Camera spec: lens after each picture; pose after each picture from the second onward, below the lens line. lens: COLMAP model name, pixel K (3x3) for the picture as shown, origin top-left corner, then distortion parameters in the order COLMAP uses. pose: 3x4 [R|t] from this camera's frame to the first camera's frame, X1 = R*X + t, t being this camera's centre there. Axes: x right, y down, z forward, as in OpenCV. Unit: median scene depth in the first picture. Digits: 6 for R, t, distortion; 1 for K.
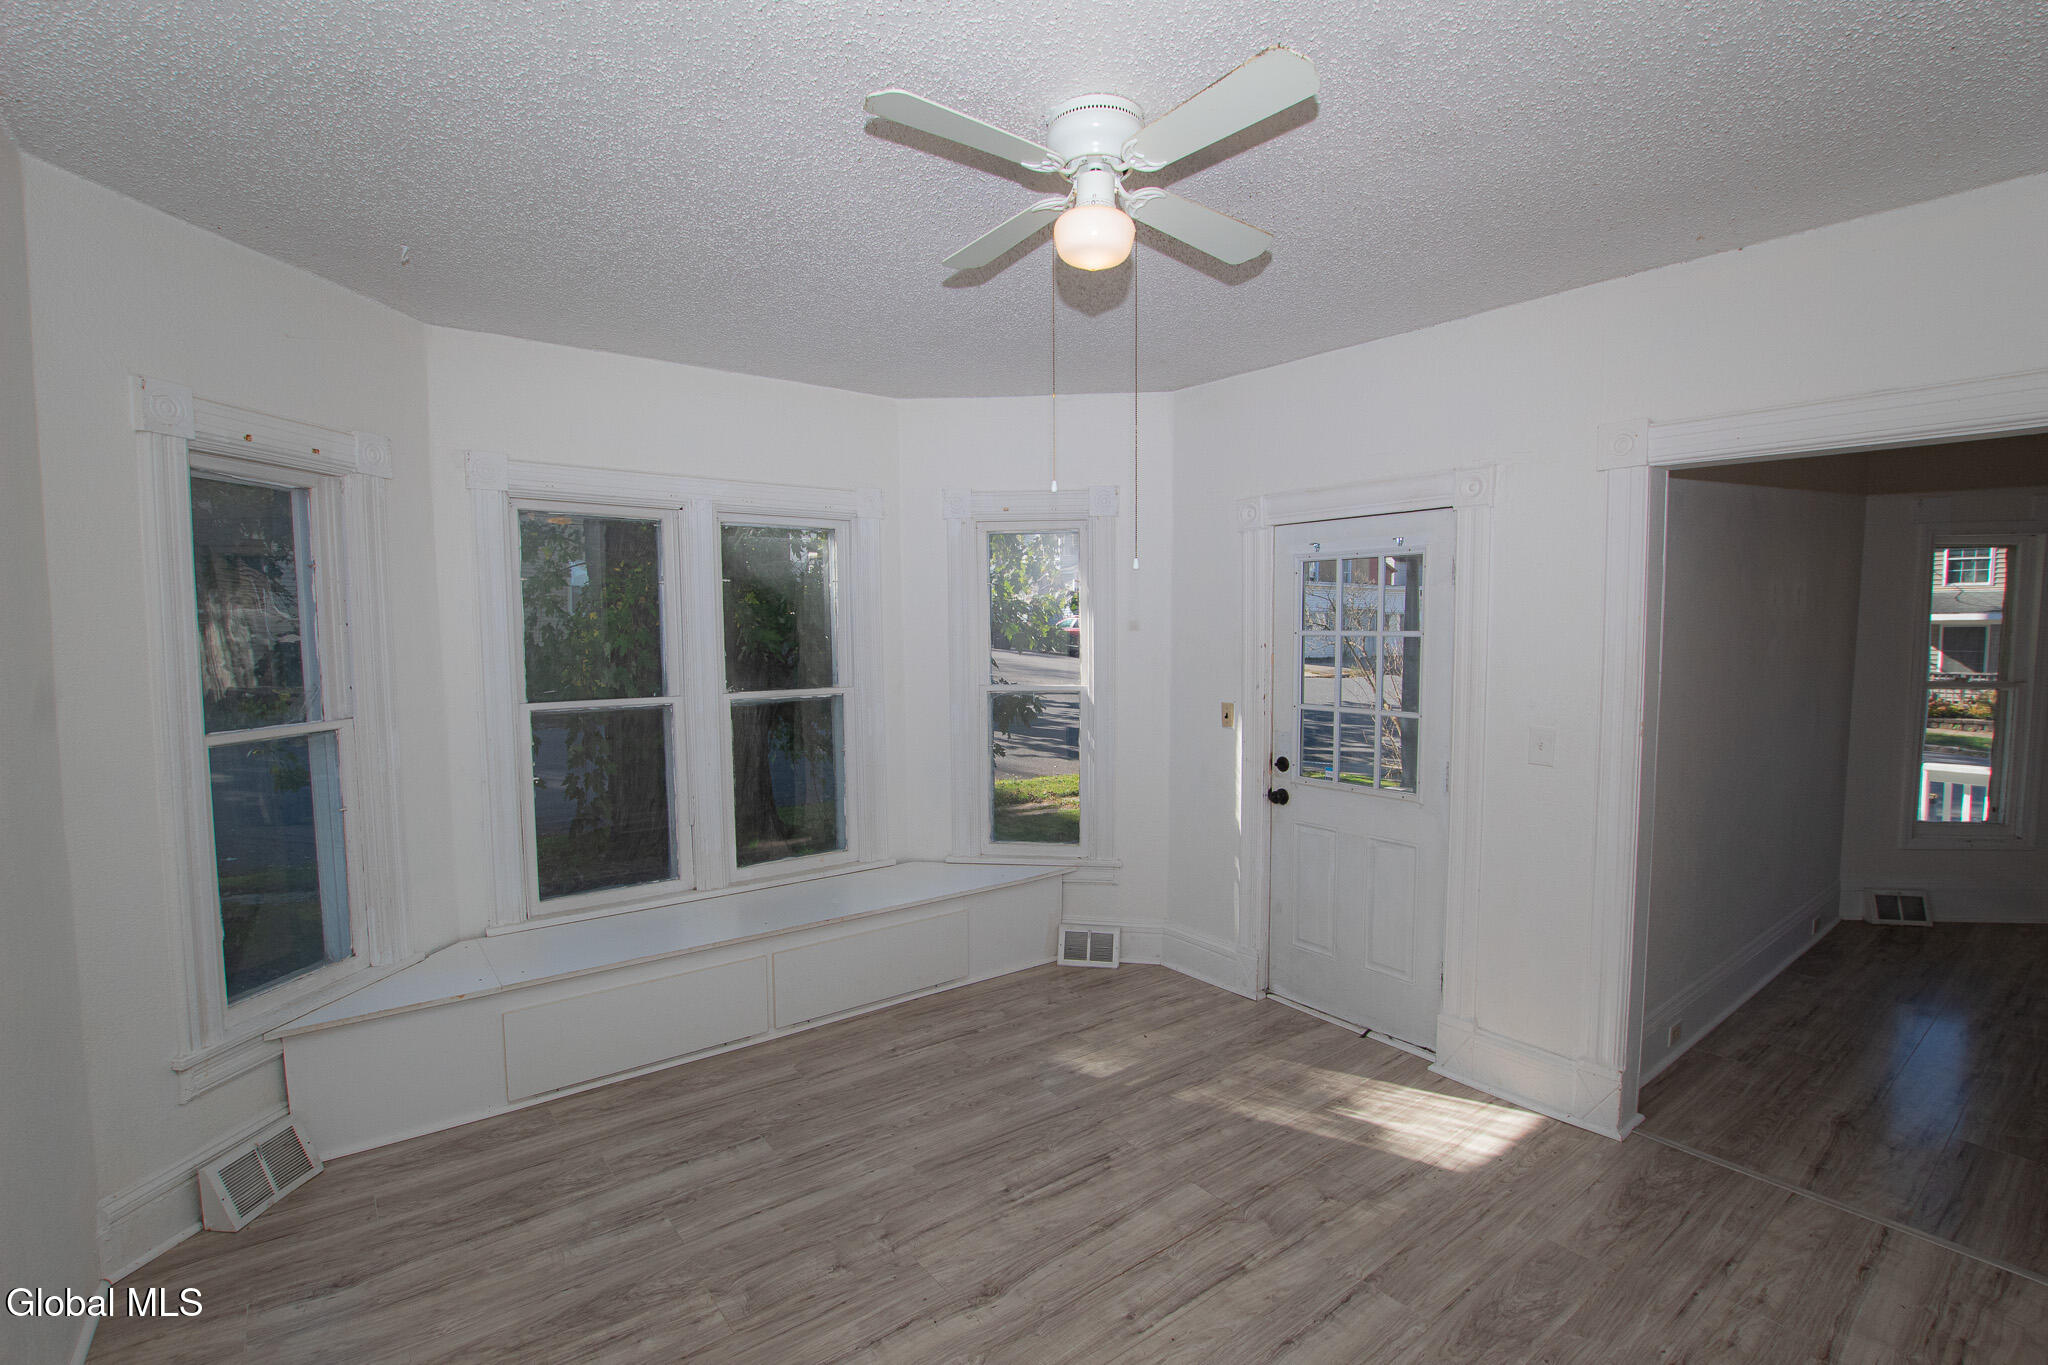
lens RADIAL K [[947.3, 0, 1024.8], [0, 947.3, 691.7], [0, 0, 1]] dist [-0.039359, 0.005583]
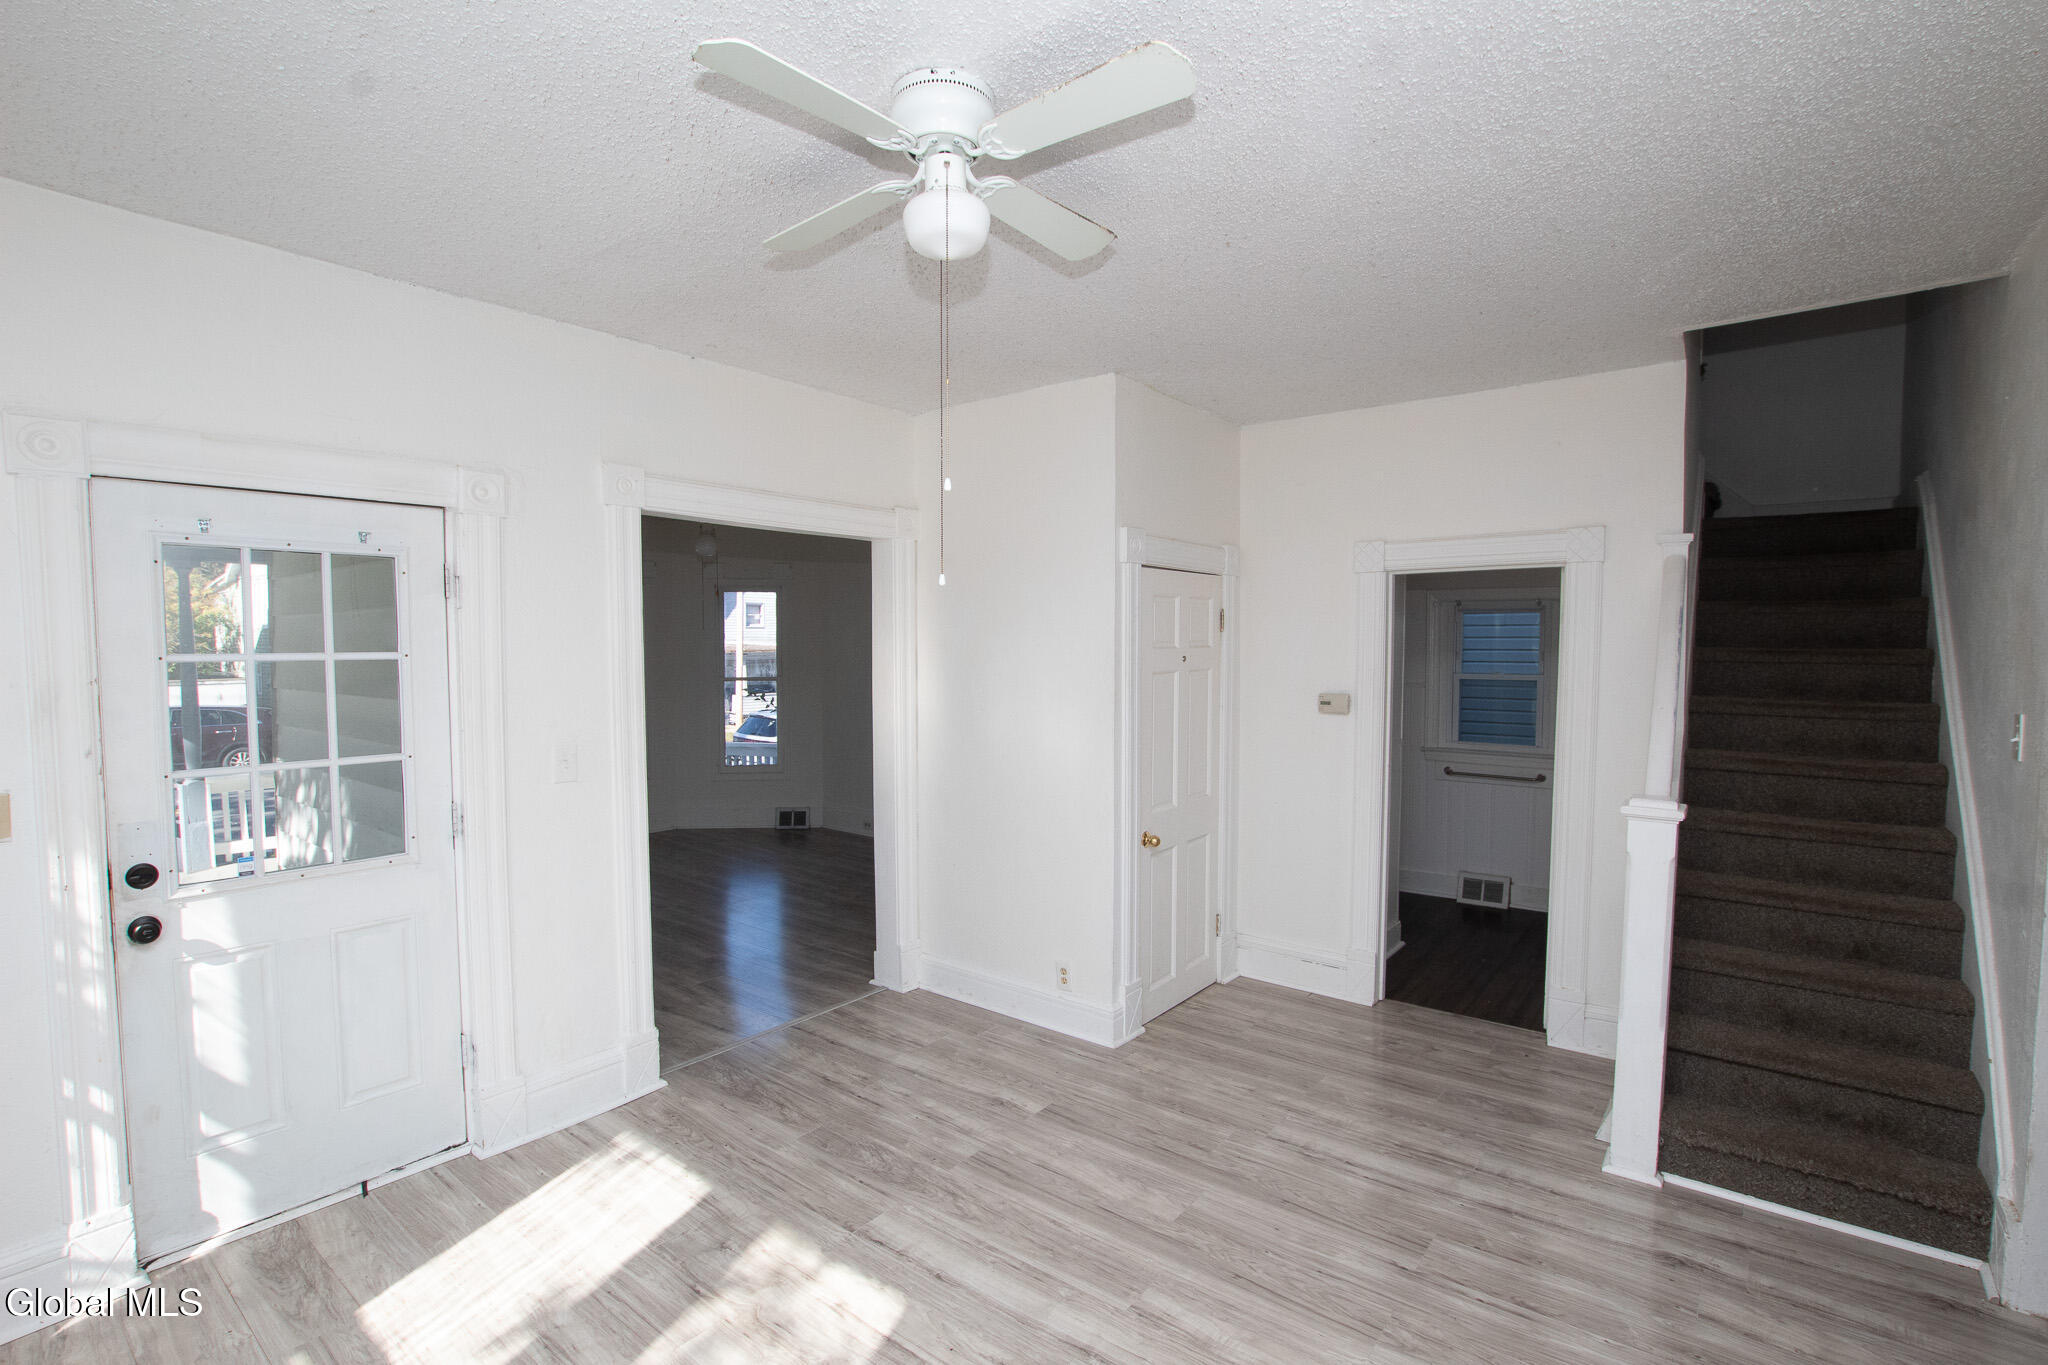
lens RADIAL K [[947.3, 0, 1024.8], [0, 947.3, 691.7], [0, 0, 1]] dist [-0.039359, 0.005583]
pose [[-0.245034, -0.048686, 0.968291, -0.556953], [0.069685, 0.995271, 0.067676, -0.053507], [-0.967007, 0.084058, -0.240483, 0.766981]]
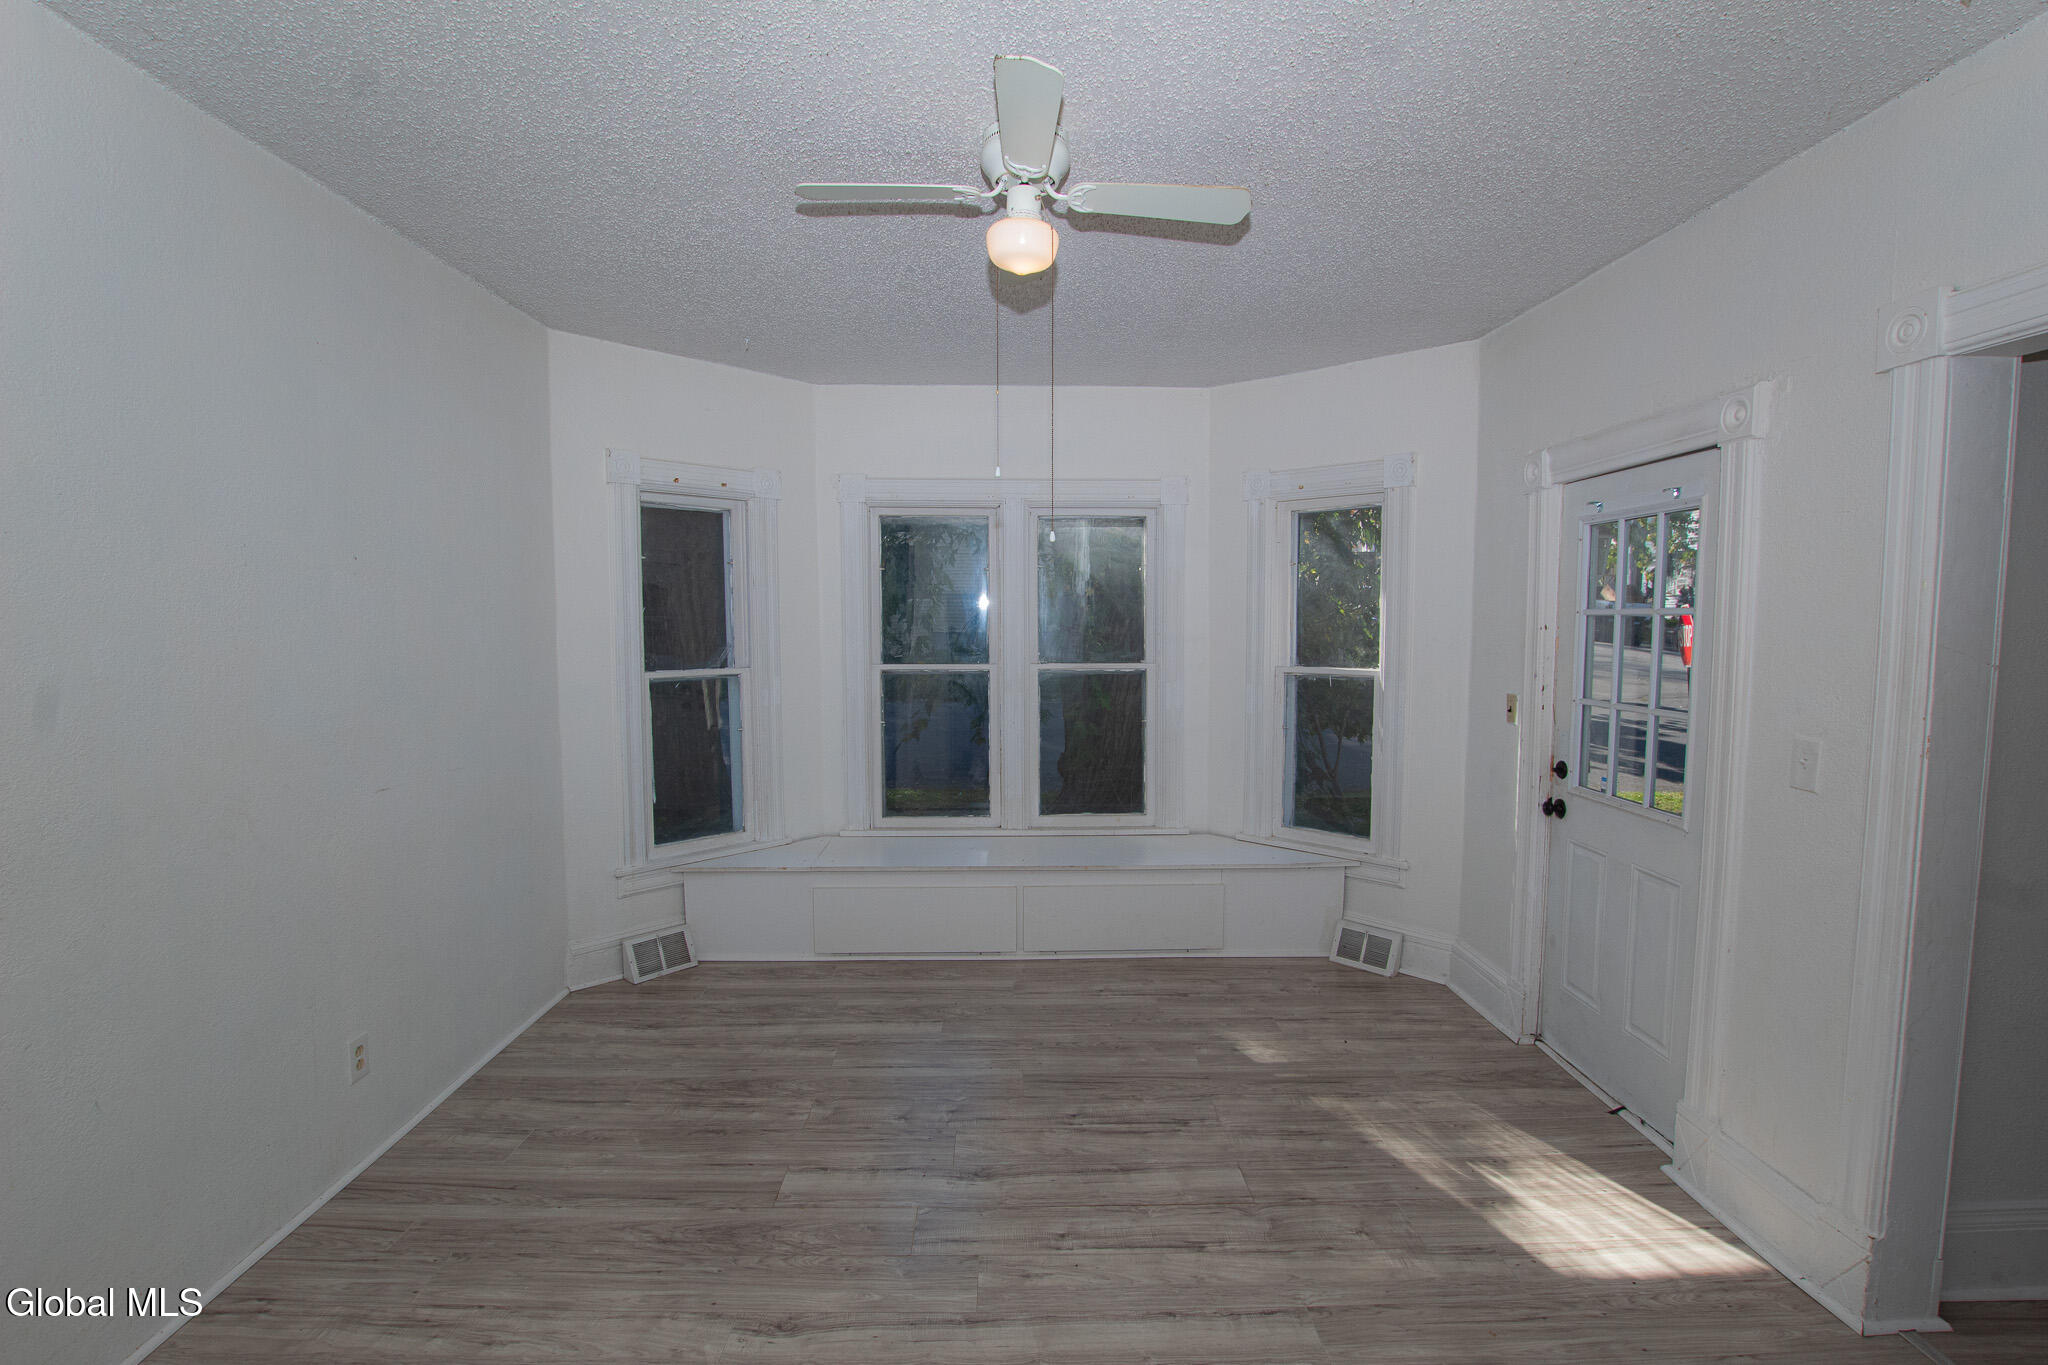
lens RADIAL K [[947.3, 0, 1024.8], [0, 947.3, 691.7], [0, 0, 1]] dist [-0.039359, 0.005583]
pose [[0.804751, 0.050313, -0.591476, 0.492799], [-0.045664, 0.998696, 0.022823, 0.014037], [0.591853, 0.008642, 0.806000, 0.068826]]
